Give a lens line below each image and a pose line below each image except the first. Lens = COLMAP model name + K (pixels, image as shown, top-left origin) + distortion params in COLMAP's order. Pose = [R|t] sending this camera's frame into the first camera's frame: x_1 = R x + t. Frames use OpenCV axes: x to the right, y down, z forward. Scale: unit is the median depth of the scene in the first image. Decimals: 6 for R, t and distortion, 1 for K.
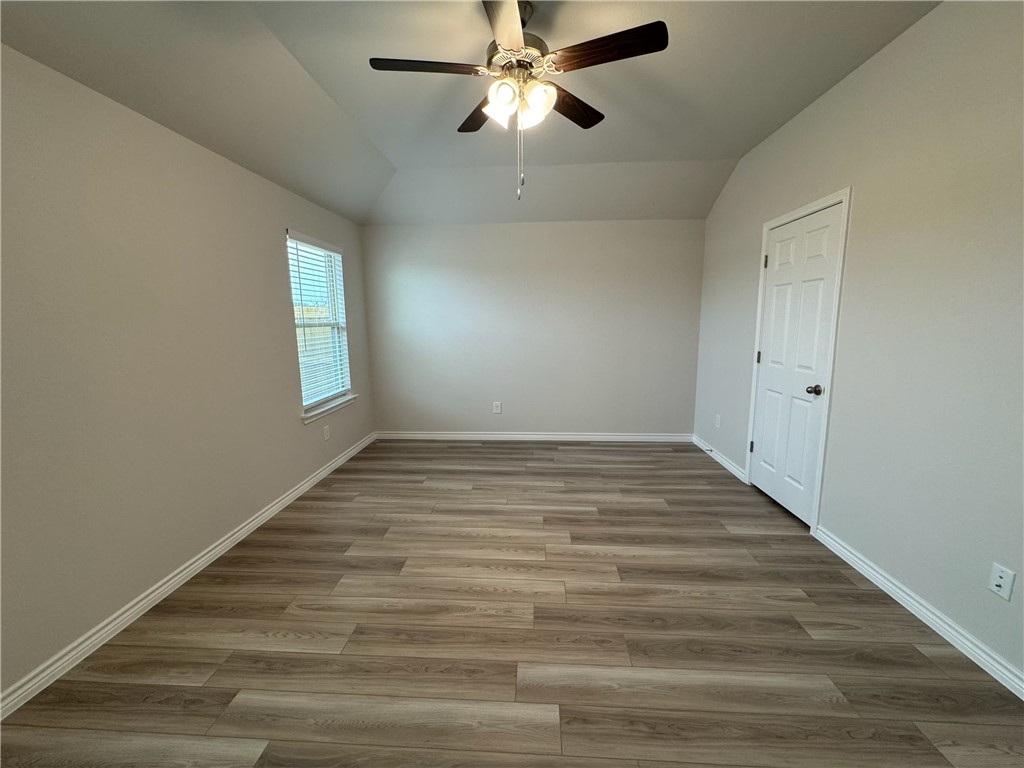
lens RADIAL K [[413.2, 0, 514.7], [0, 413.2, 374.0], [0, 0, 1]] dist [-0.000770, -0.000003]
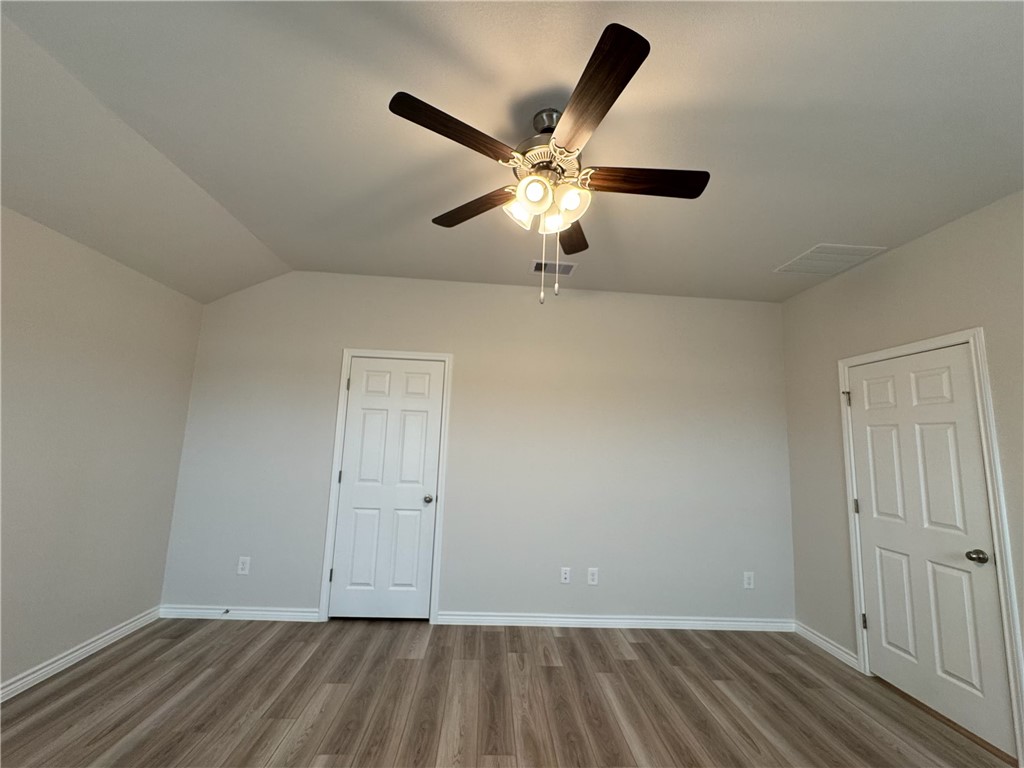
lens RADIAL K [[408.1, 0, 512.0], [0, 408.1, 384.0], [0, 0, 1]] dist [-0.000289, -0.000191]
pose [[-0.105641, 0.140400, 0.984443, -0.547935], [0.089209, 0.987329, -0.131238, -0.117547], [-0.990395, 0.073957, -0.116827, 0.839782]]
